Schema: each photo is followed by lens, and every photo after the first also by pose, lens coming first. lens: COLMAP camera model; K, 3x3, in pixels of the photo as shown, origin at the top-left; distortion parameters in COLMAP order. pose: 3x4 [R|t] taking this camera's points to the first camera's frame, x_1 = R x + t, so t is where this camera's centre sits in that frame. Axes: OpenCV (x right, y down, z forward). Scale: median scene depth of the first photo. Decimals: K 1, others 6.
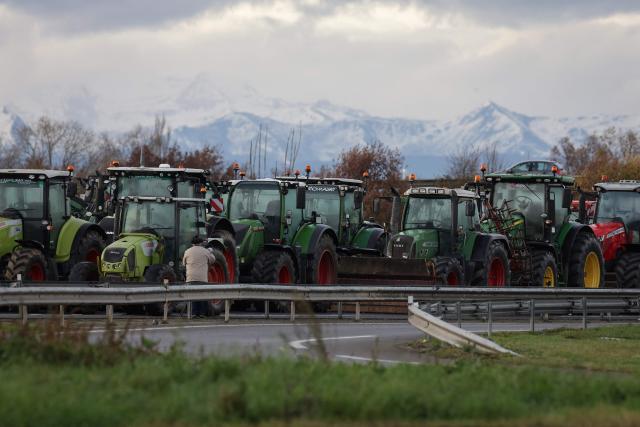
lens RADIAL K [[3227.8, 0, 319.8], [0, 3227.8, 213.7], [0, 0, 1]] dist [-0.047508, 0.000000]
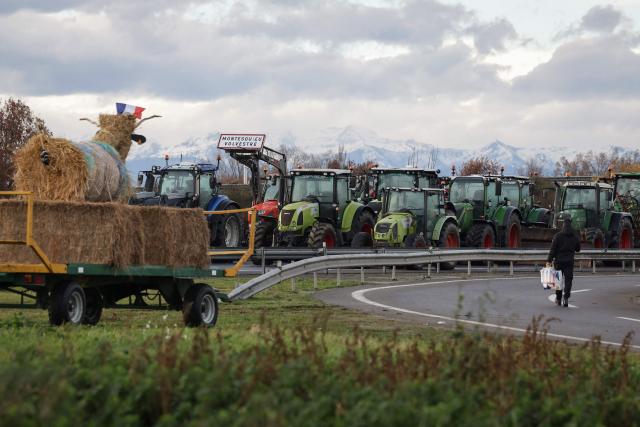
lens RADIAL K [[3227.8, 0, 319.9], [0, 3227.8, 213.5], [0, 0, 1]] dist [-0.047508, 0.000000]
pose [[0.992318, 0.000836, -0.123711, 0.096828], [-0.000399, 0.999994, 0.003550, 0.001428], [0.123713, -0.003473, 0.992312, -0.487061]]
